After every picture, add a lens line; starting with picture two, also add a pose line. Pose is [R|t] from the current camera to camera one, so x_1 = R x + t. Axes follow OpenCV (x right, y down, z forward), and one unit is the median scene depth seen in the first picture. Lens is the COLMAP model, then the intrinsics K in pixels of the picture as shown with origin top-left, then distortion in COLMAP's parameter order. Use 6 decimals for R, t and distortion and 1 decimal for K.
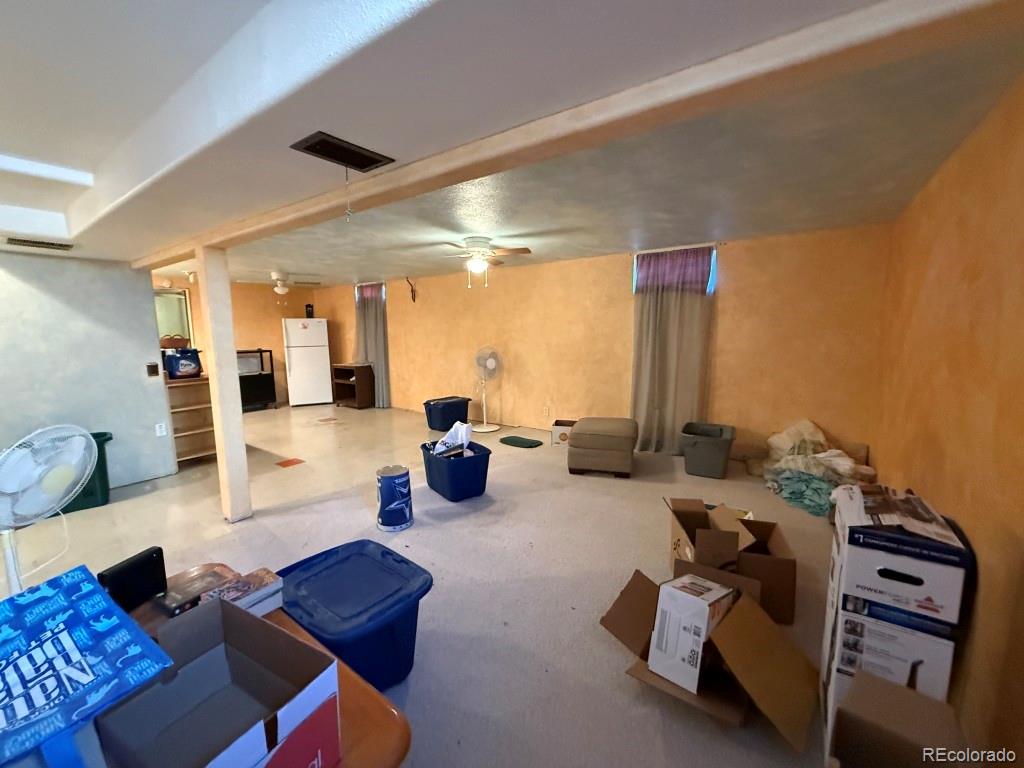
lens RADIAL K [[409.3, 0, 510.0], [0, 409.3, 381.7], [0, 0, 1]] dist [-0.001951, -0.000315]
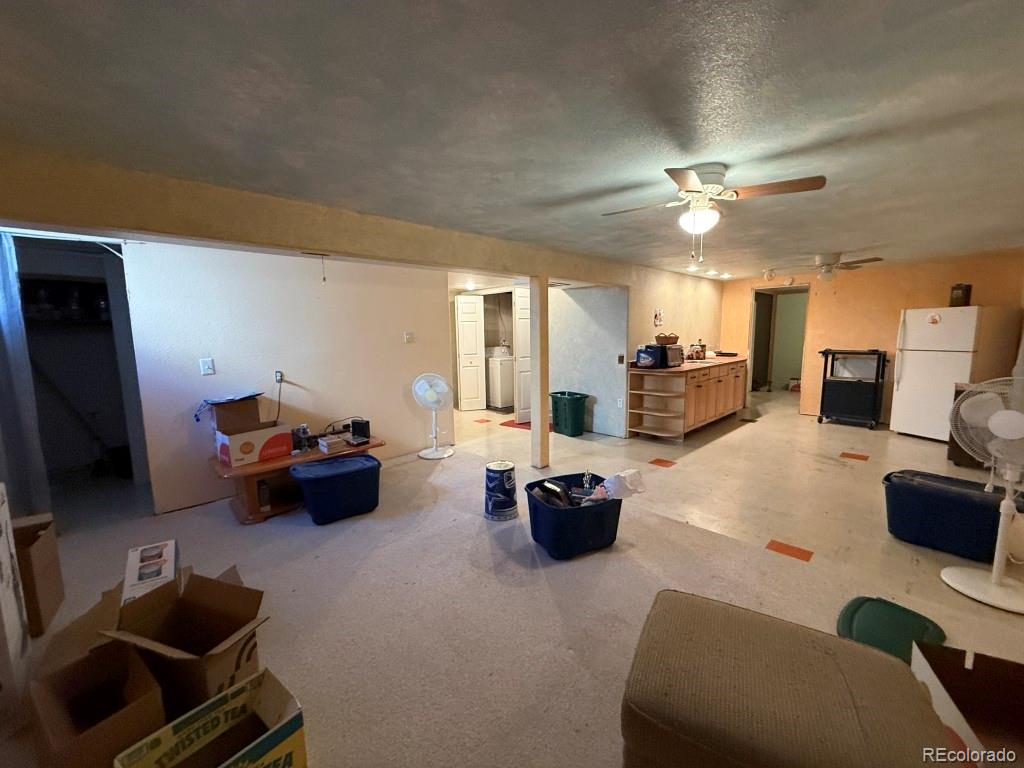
lens RADIAL K [[409.3, 0, 510.1], [0, 409.3, 384.0], [0, 0, 1]] dist [-0.001951, -0.000315]
pose [[-0.192558, 0.137002, -0.971675, 0.607373], [-0.106574, 0.981429, 0.159498, -0.140982], [0.975481, 0.134267, -0.174382, 0.981551]]
